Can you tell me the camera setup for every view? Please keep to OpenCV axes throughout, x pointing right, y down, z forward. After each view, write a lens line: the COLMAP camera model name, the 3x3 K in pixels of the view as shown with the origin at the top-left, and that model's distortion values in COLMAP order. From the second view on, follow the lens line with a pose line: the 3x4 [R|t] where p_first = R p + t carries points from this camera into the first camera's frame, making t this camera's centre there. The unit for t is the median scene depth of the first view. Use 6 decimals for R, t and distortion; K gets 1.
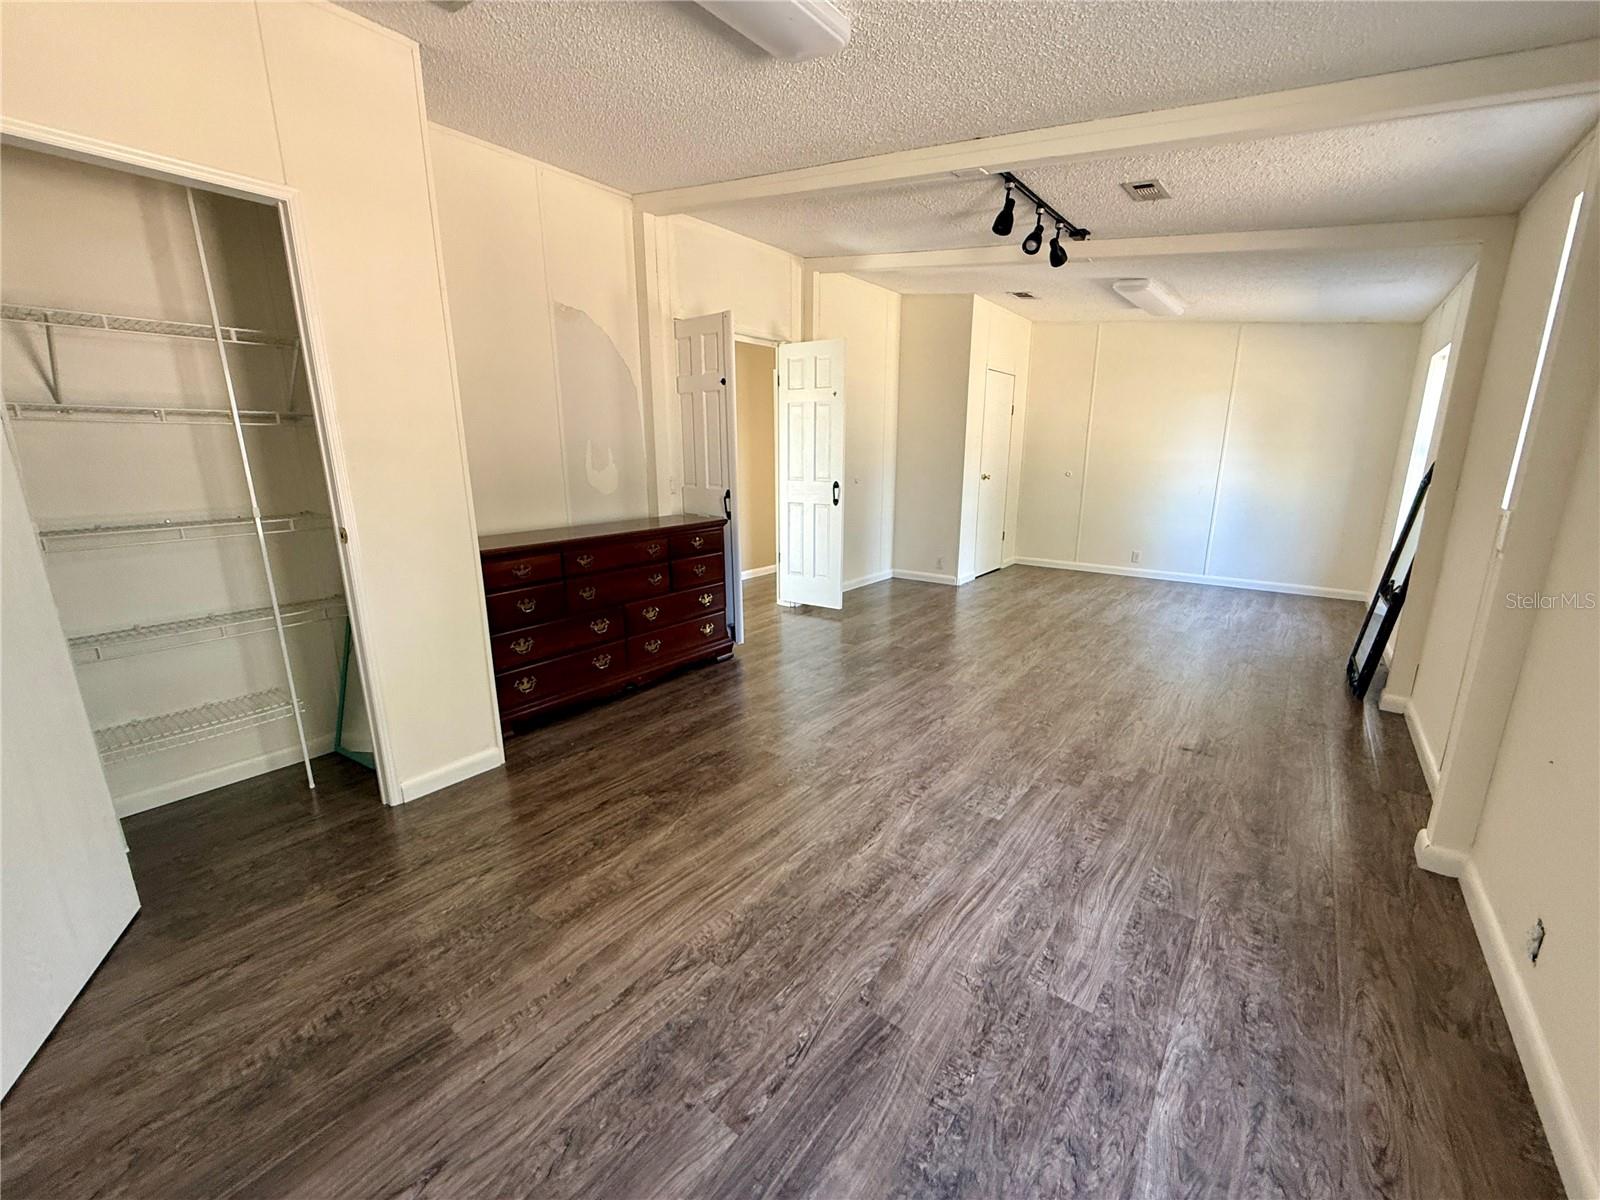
lens RADIAL K [[641.6, 0, 795.2], [0, 641.6, 599.4], [0, 0, 1]] dist [-0.003031, 0.001114]
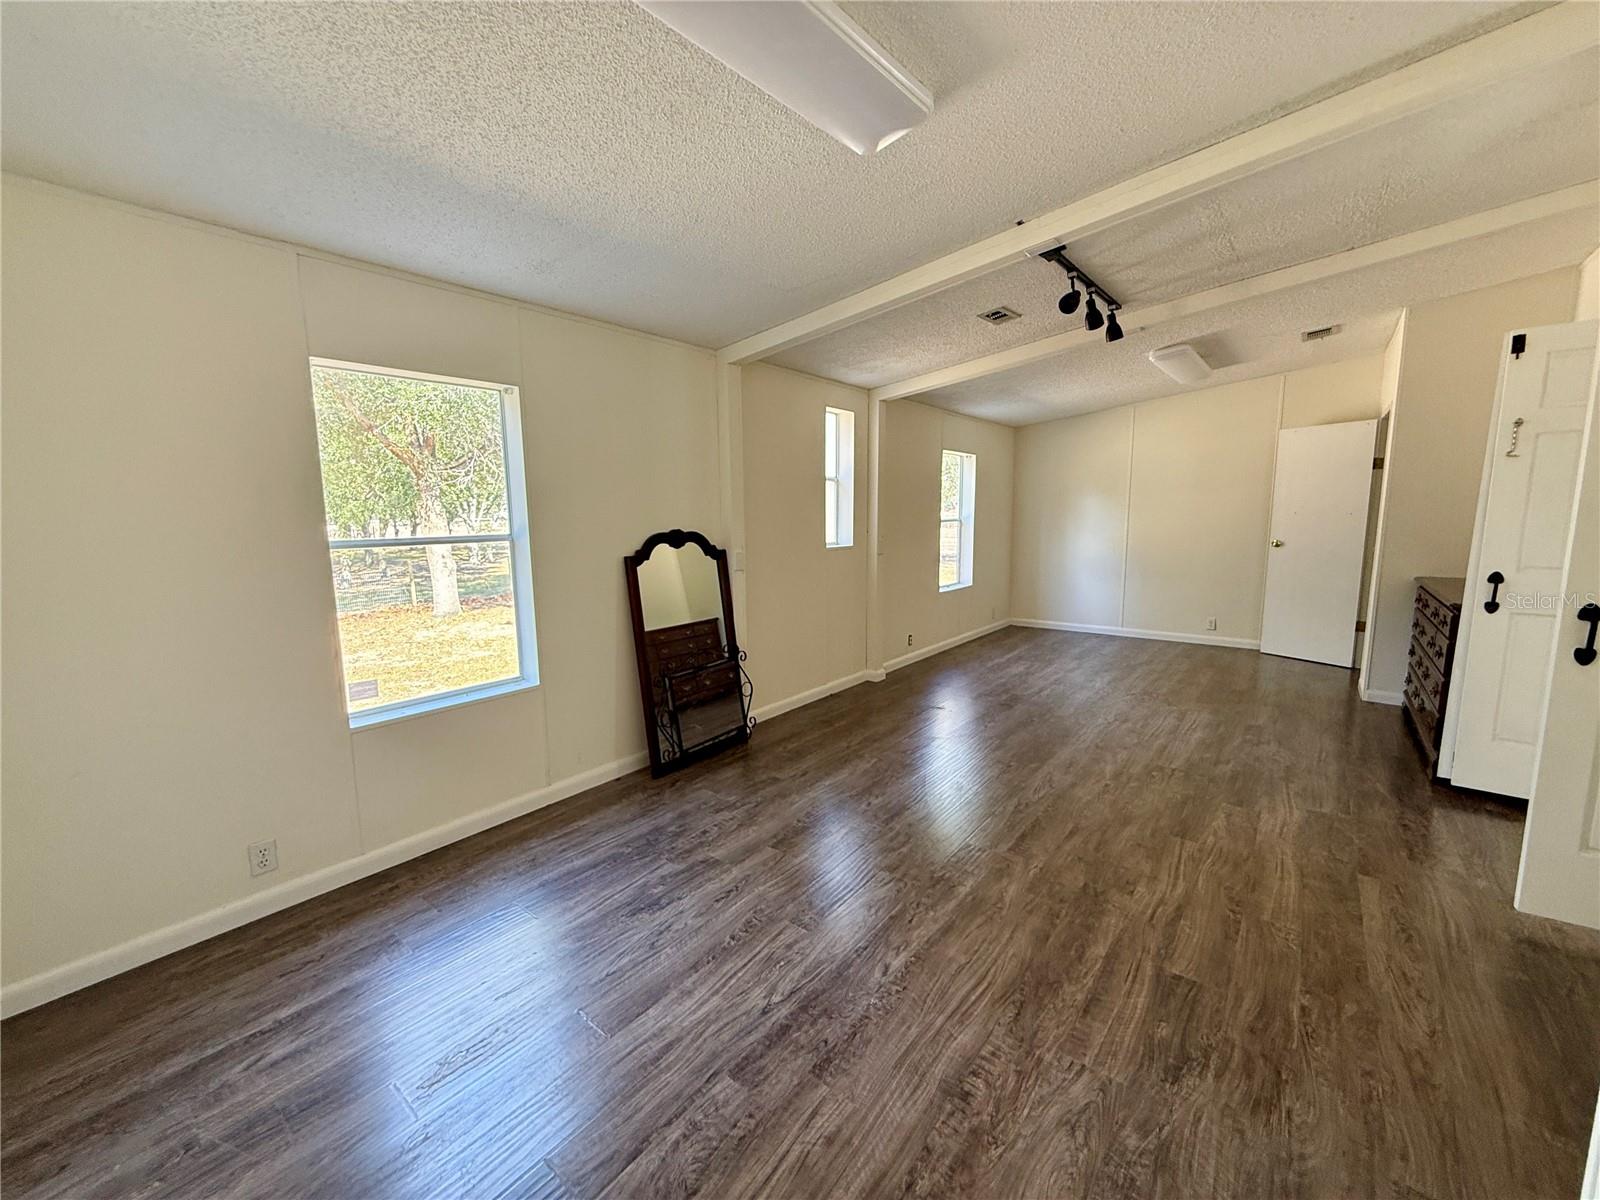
lens RADIAL K [[641.6, 0, 799.8], [0, 641.6, 602.7], [0, 0, 1]] dist [-0.003031, 0.001114]
pose [[-0.999866, 0.015245, 0.005945, 1.426354], [0.016364, 0.930758, 0.365269, -0.878451], [0.000035, 0.365317, -0.930883, 3.592760]]
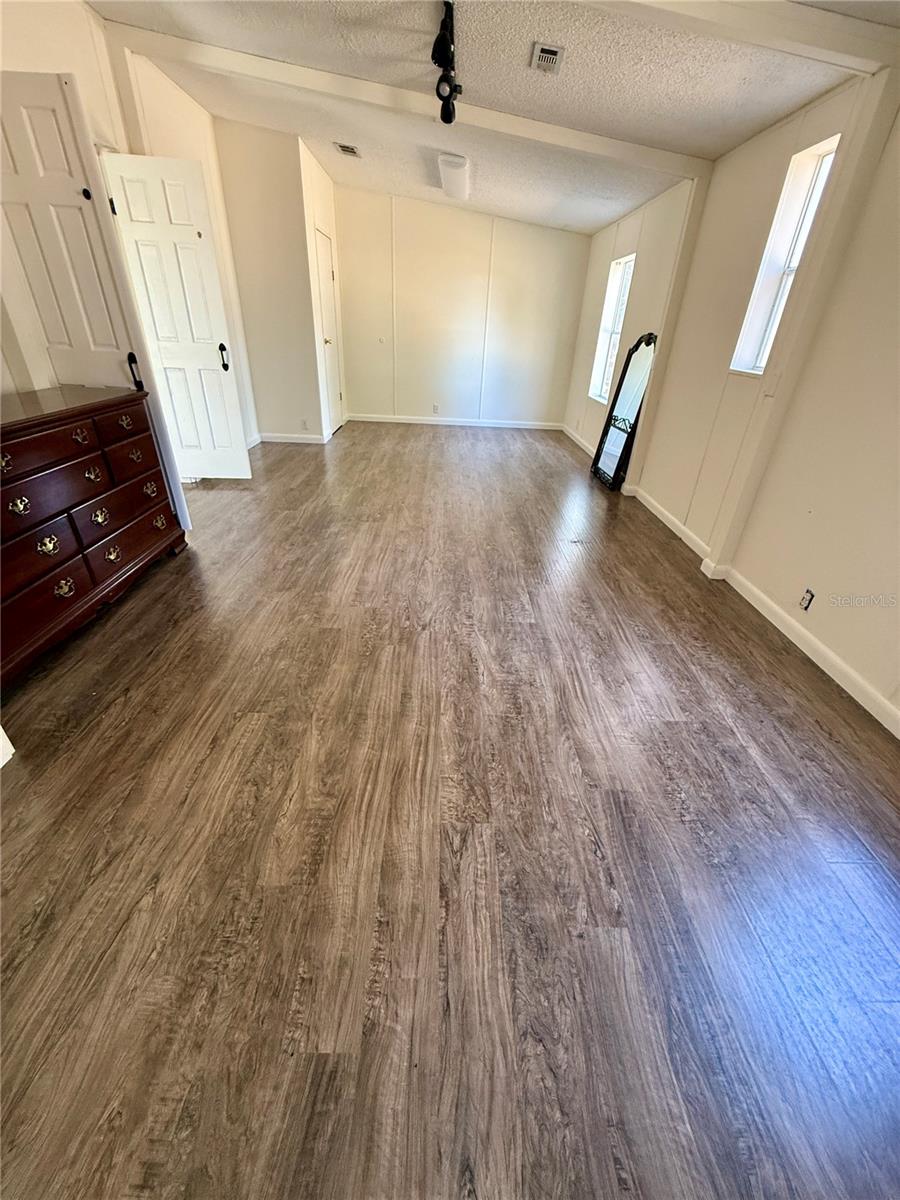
lens RADIAL K [[481.2, 0, 451.1], [0, 481.2, 600.8], [0, 0, 1]] dist [-0.003031, 0.001114]
pose [[0.778941, -0.281516, 0.560356, -0.474991], [0.098911, 0.937542, 0.333515, -0.074164], [-0.619247, -0.204363, 0.758135, 0.425663]]
